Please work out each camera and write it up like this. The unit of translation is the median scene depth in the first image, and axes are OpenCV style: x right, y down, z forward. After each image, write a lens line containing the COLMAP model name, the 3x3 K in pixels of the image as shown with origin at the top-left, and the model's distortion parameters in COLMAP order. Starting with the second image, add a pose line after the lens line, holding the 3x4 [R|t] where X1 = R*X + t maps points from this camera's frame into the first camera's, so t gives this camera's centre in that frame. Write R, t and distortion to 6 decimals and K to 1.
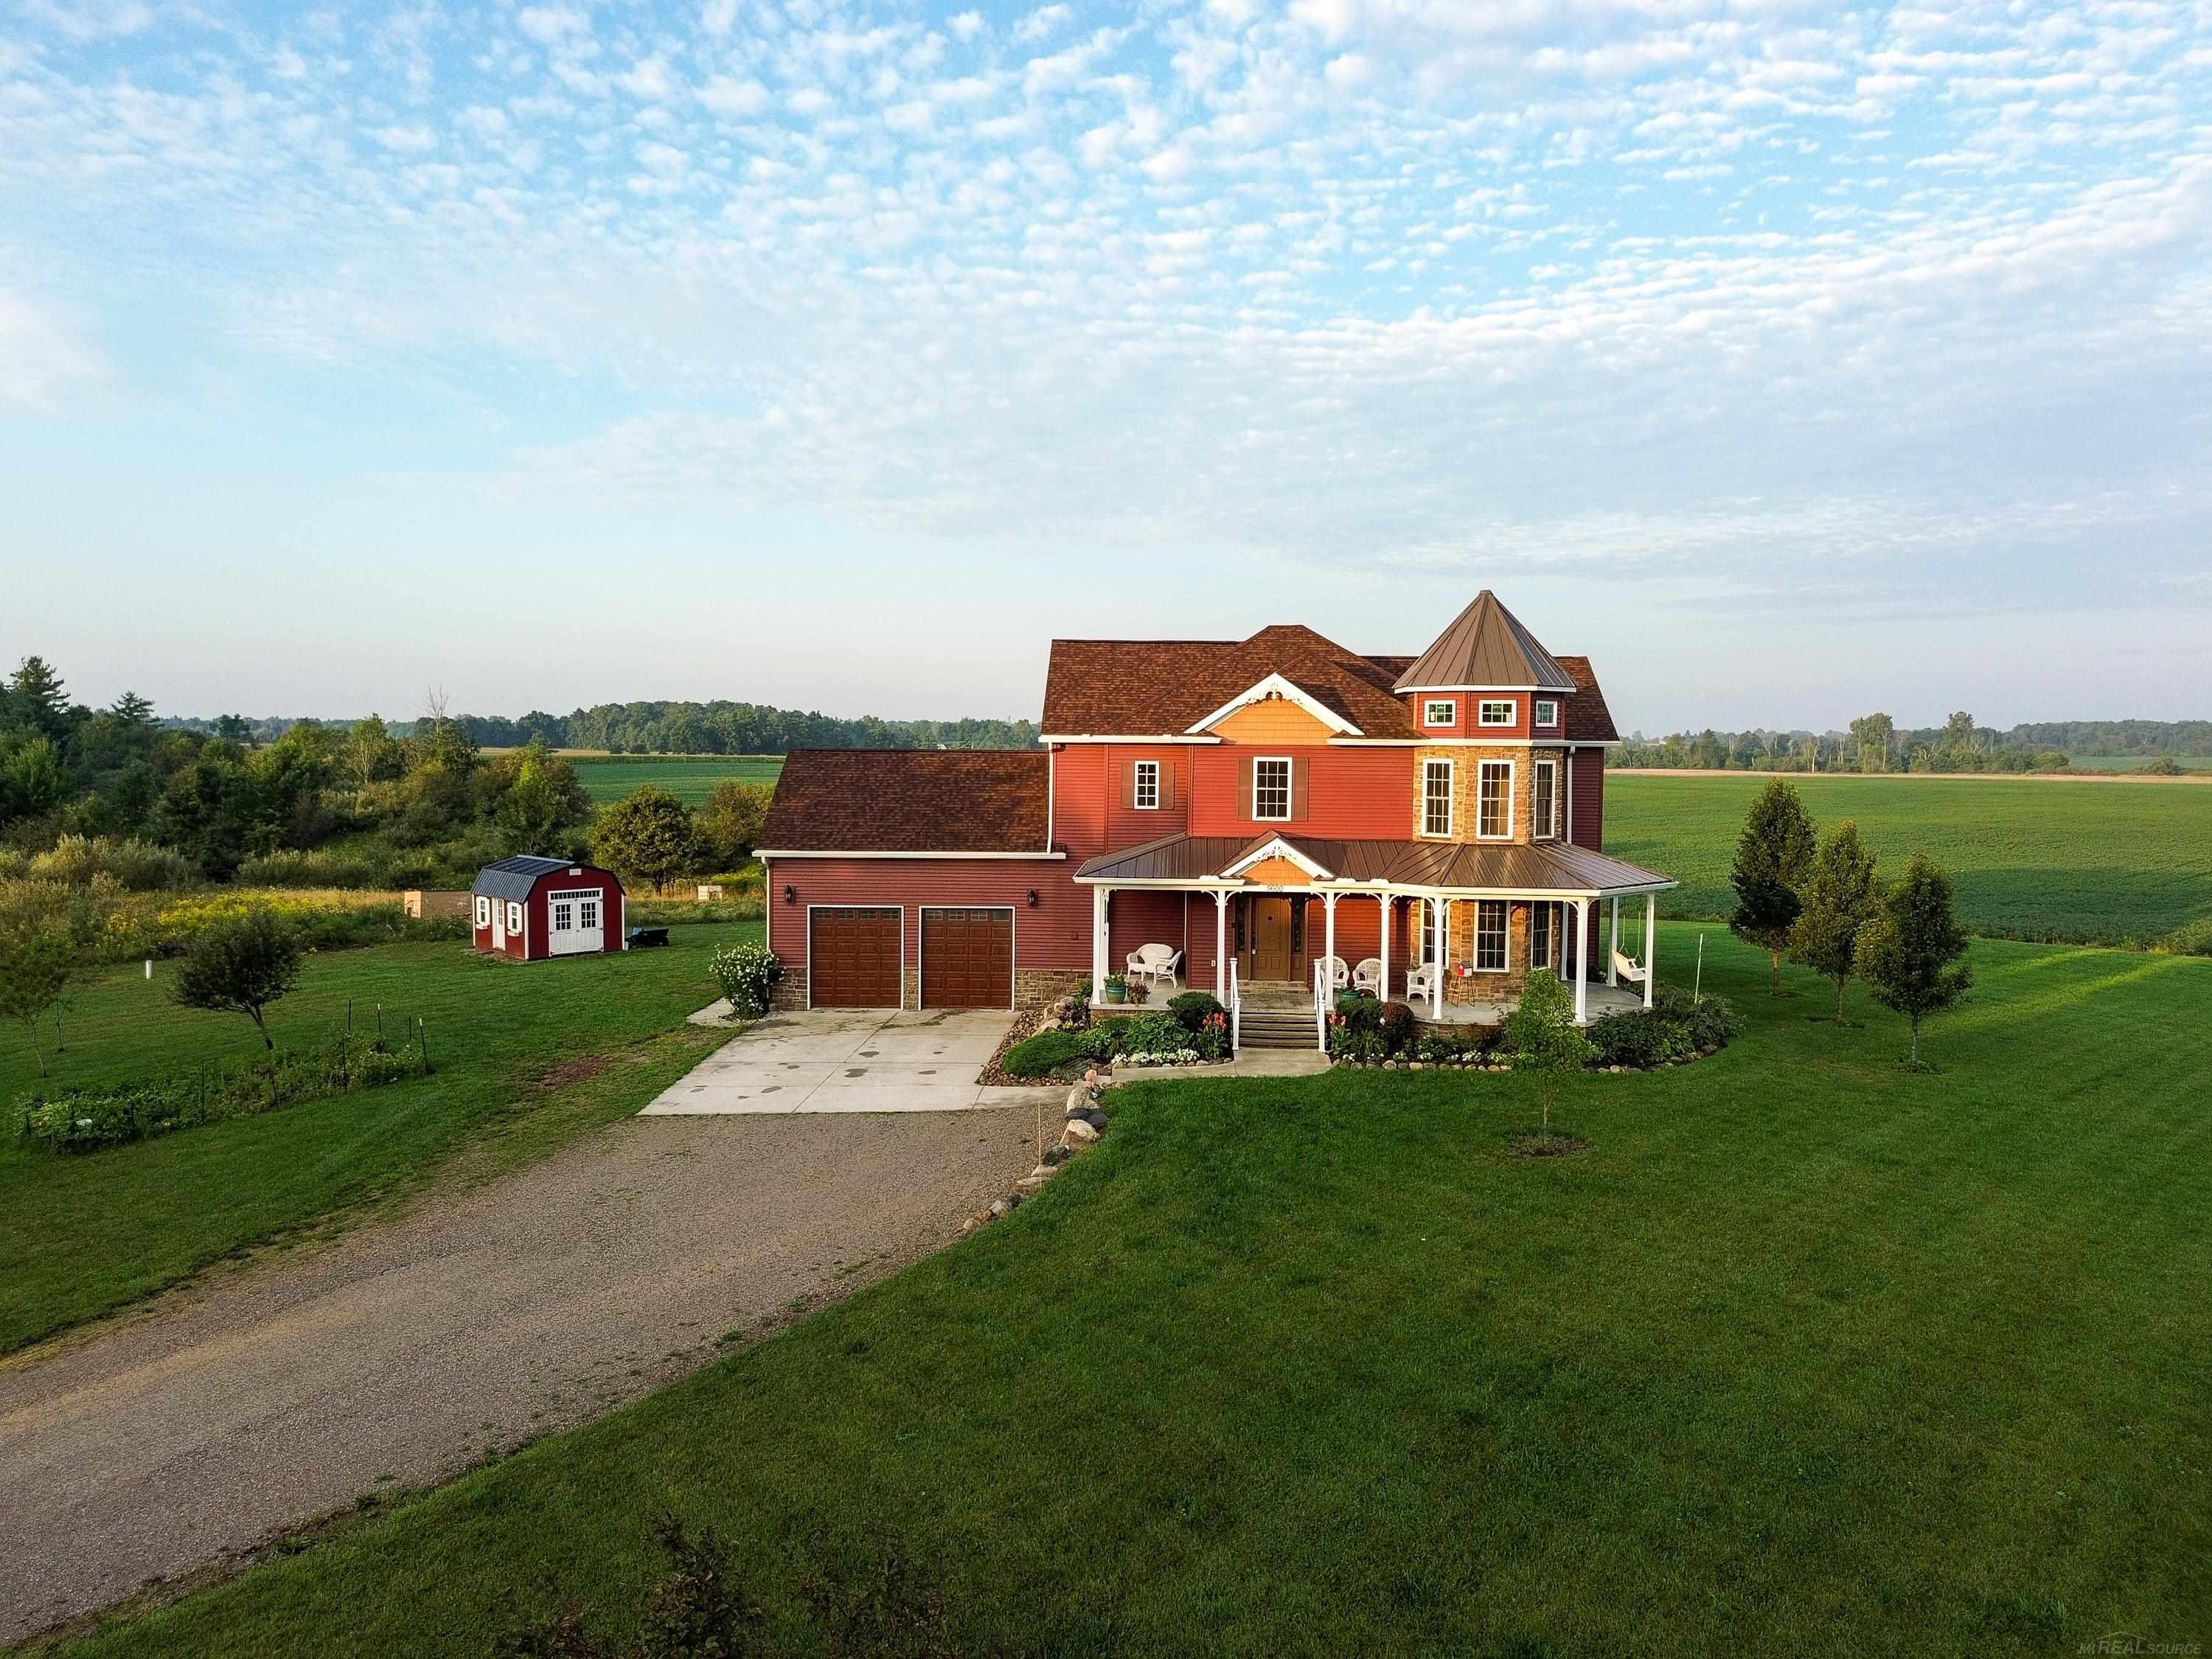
lens RADIAL K [[1570.1, 0, 1100.2], [0, 1570.1, 837.8], [0, 0, 1]] dist [0.033185, -0.000752]
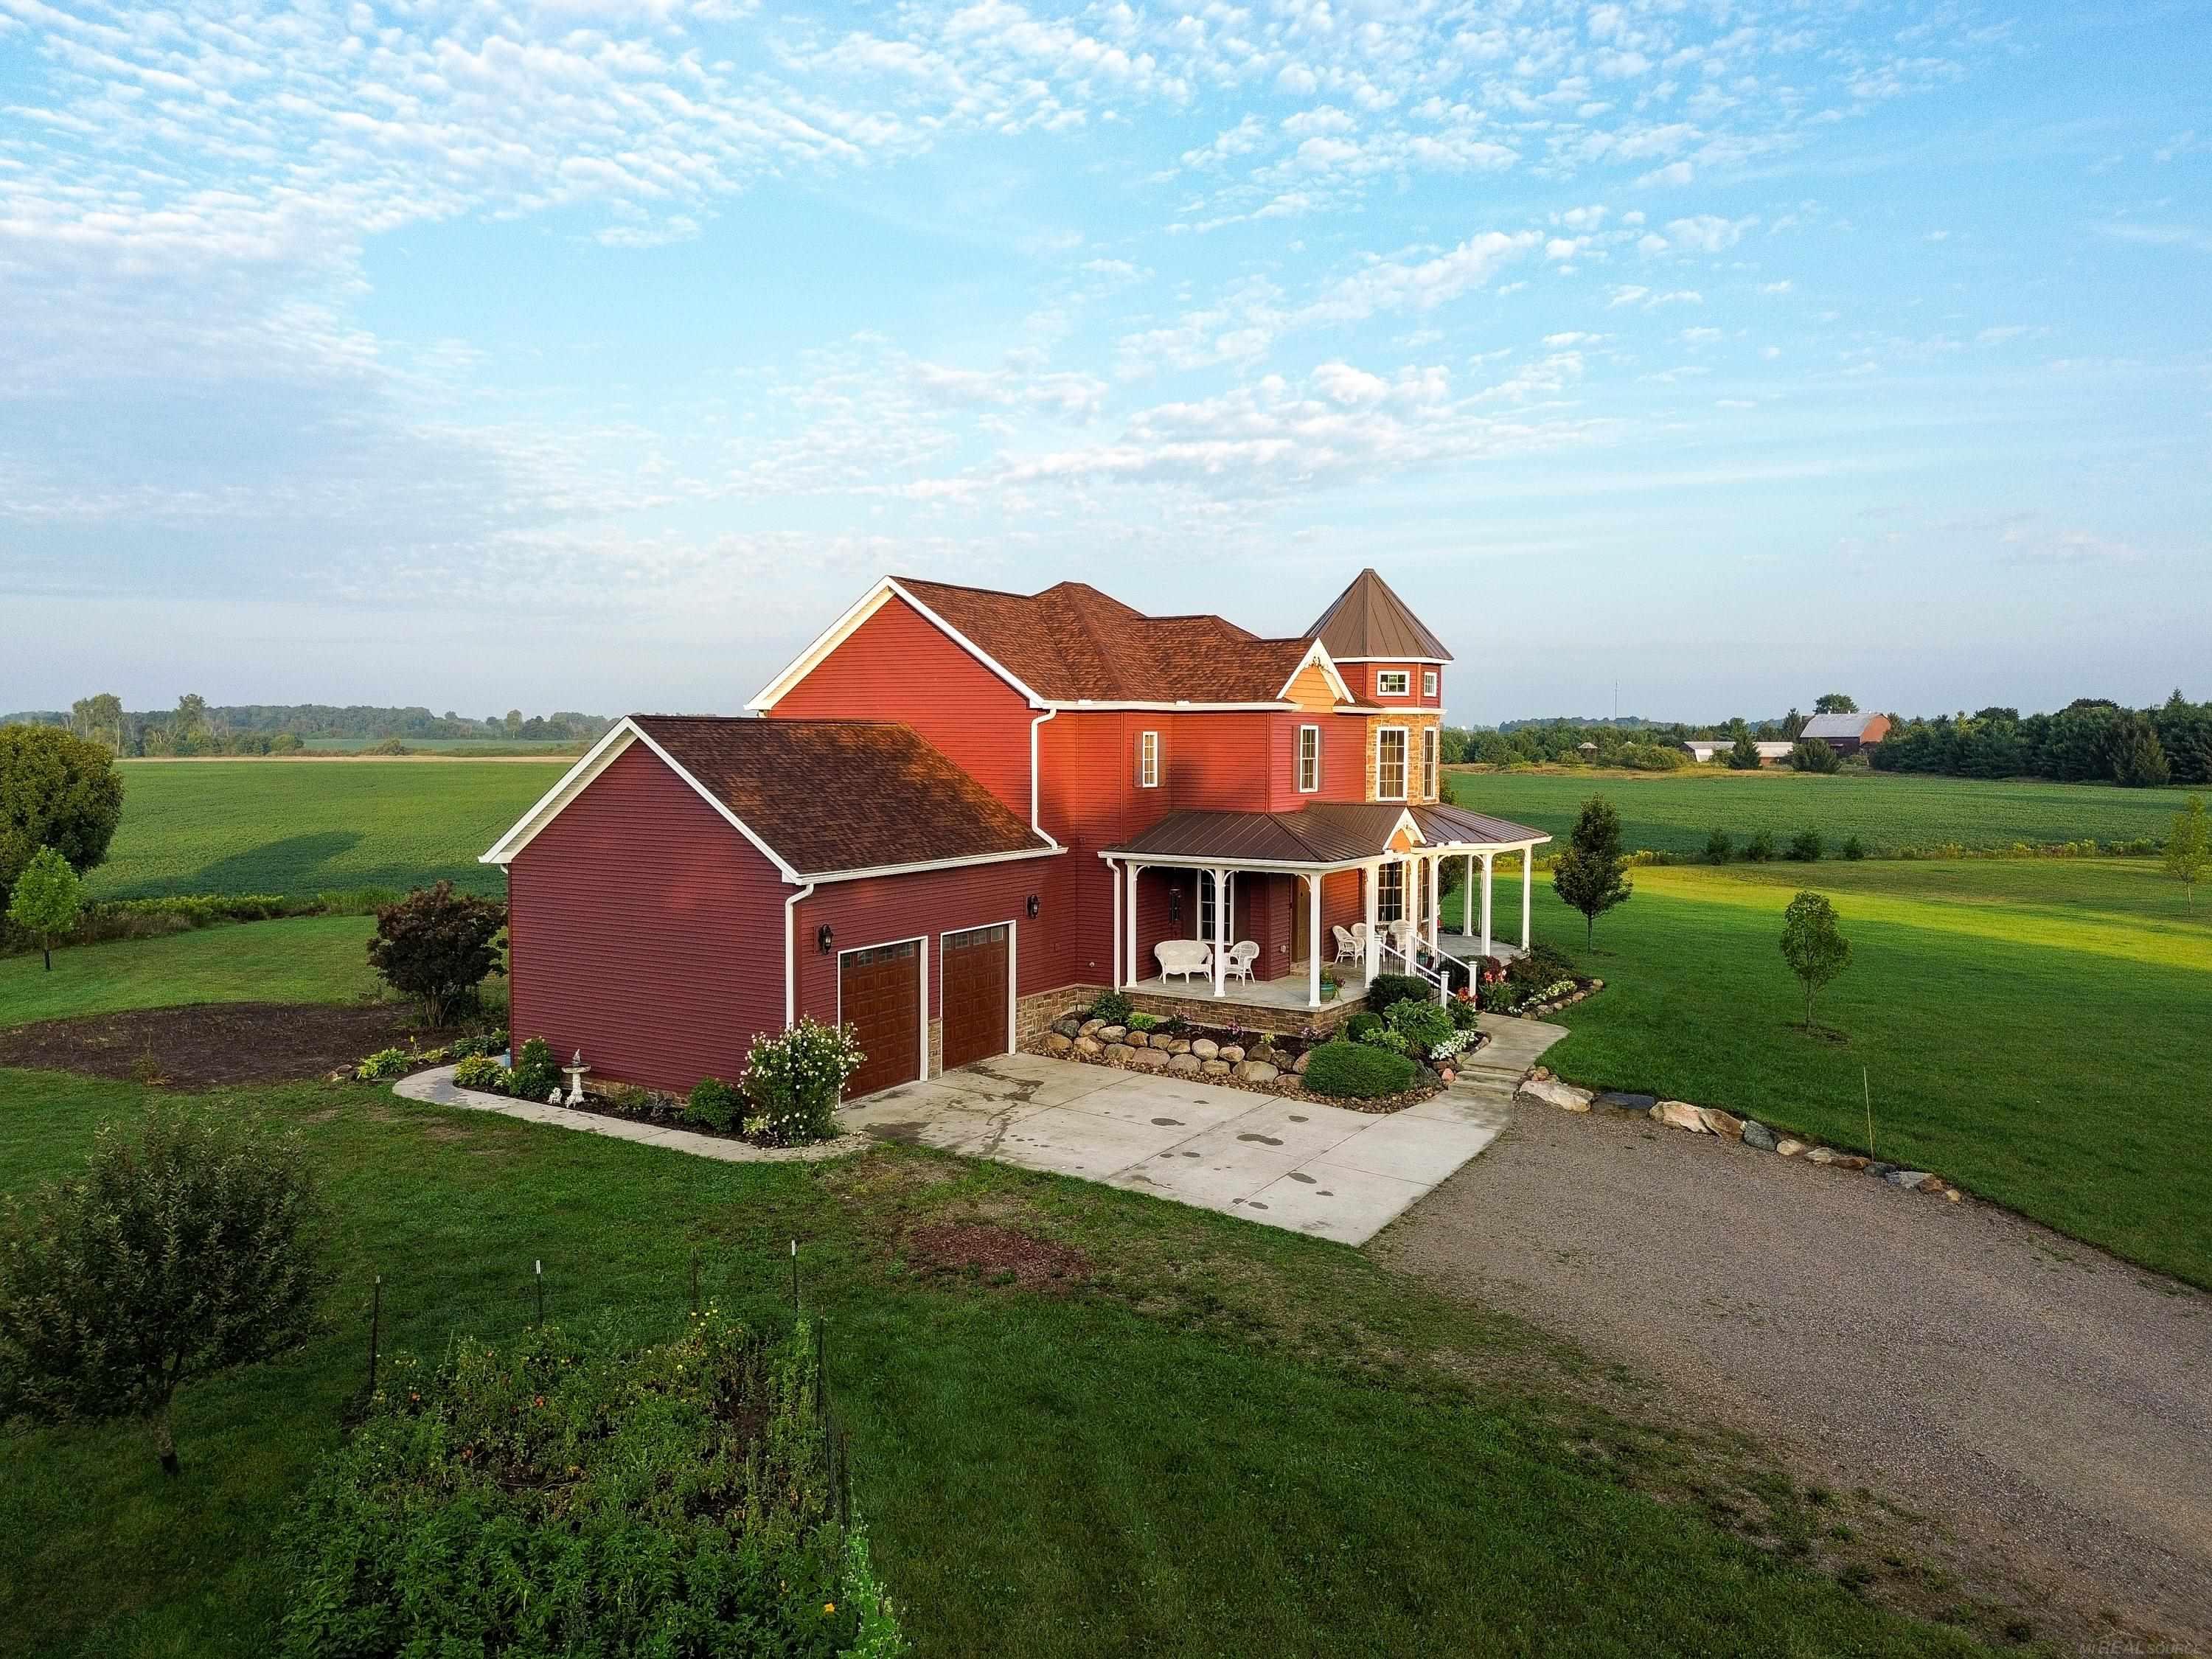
lens RADIAL K [[1602.8, 0, 1064.0], [0, 1602.8, 785.9], [0, 0, 1]] dist [0.007782, 0.000064]
pose [[0.508352, -0.035301, 0.860426, -0.807944], [0.054895, 0.998456, 0.008531, -0.031235], [-0.859398, 0.042897, 0.509505, 0.633725]]
